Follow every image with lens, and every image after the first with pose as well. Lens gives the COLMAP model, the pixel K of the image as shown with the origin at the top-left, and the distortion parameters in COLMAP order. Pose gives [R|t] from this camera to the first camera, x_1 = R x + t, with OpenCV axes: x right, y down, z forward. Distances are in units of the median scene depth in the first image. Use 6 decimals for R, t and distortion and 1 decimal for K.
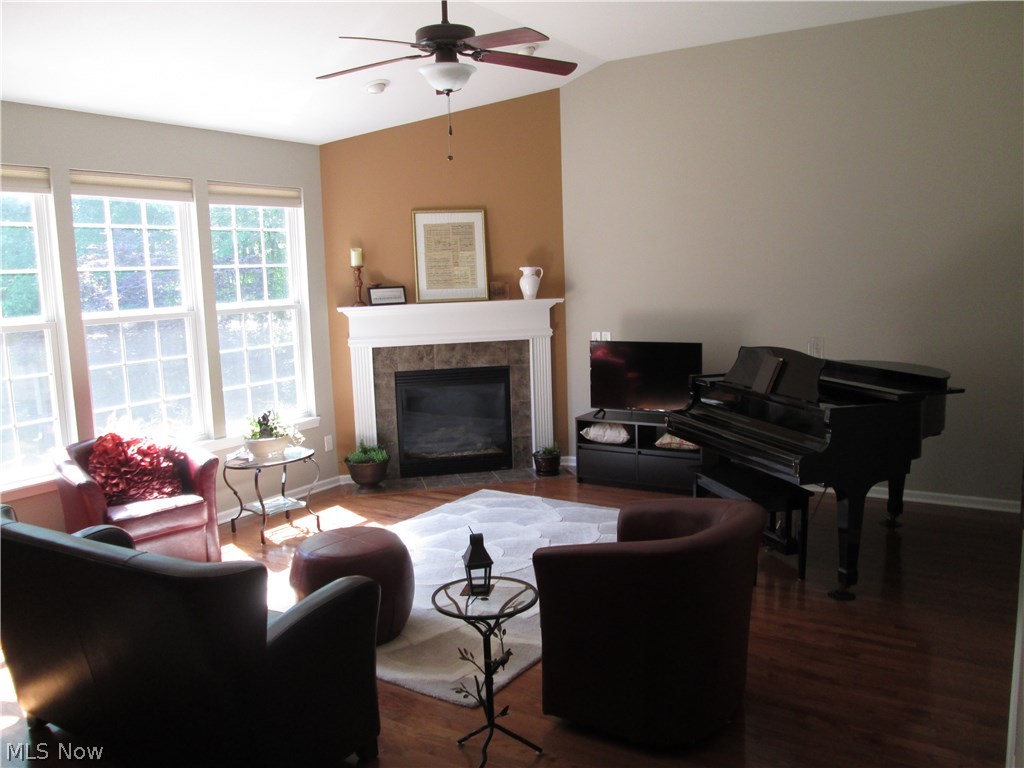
lens RADIAL K [[840.3, 0, 512.0], [0, 840.3, 384.0], [0, 0, 1]] dist [-0.054065, 0.016747]
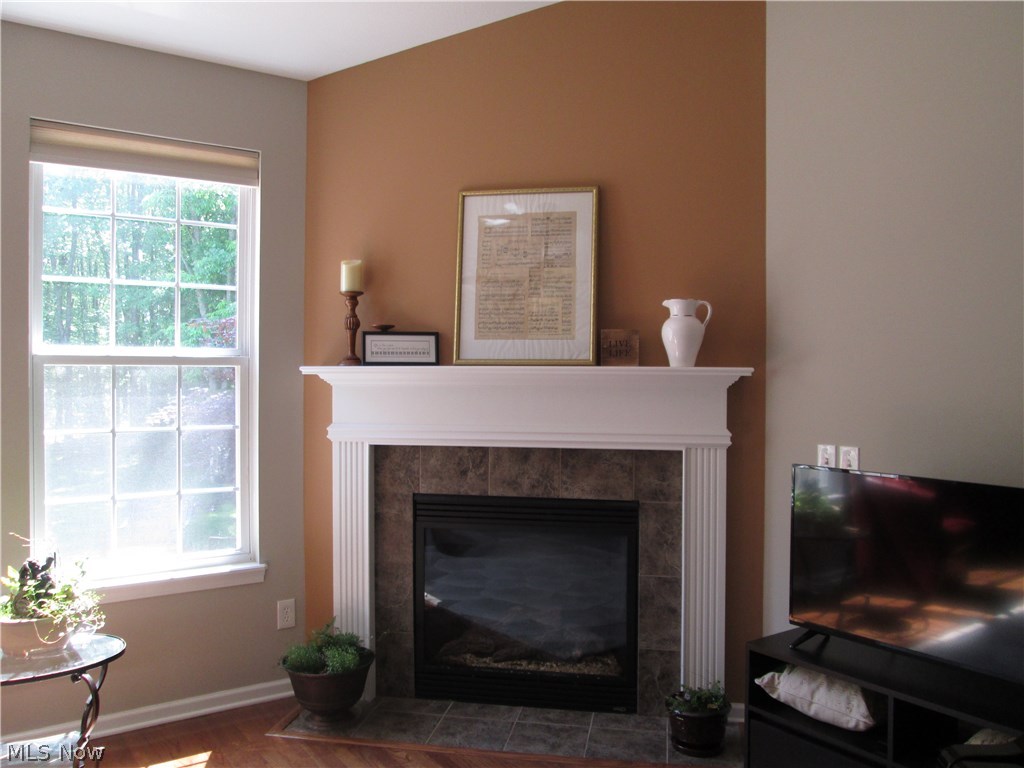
lens RADIAL K [[840.3, 0, 512.0], [0, 840.3, 384.0], [0, 0, 1]] dist [-0.054065, 0.016747]
pose [[0.918428, 0.040875, -0.393471, 0.126816], [-0.085777, 0.991561, -0.097210, -0.038384], [0.386177, 0.123031, 0.914183, 0.555427]]
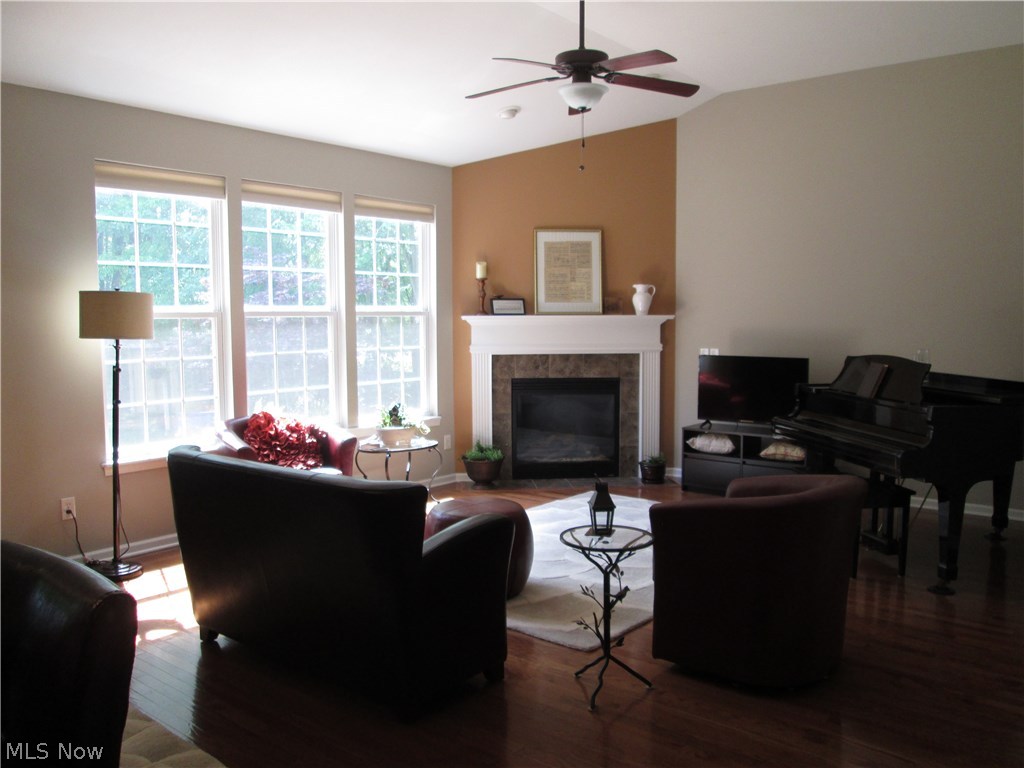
lens RADIAL K [[840.3, 0, 512.0], [0, 840.3, 384.0], [0, 0, 1]] dist [-0.054065, 0.016747]
pose [[0.992393, 0.038939, -0.116793, -0.014767], [-0.044691, 0.997892, -0.047046, 0.044376], [0.114715, 0.051908, 0.992041, -0.060865]]
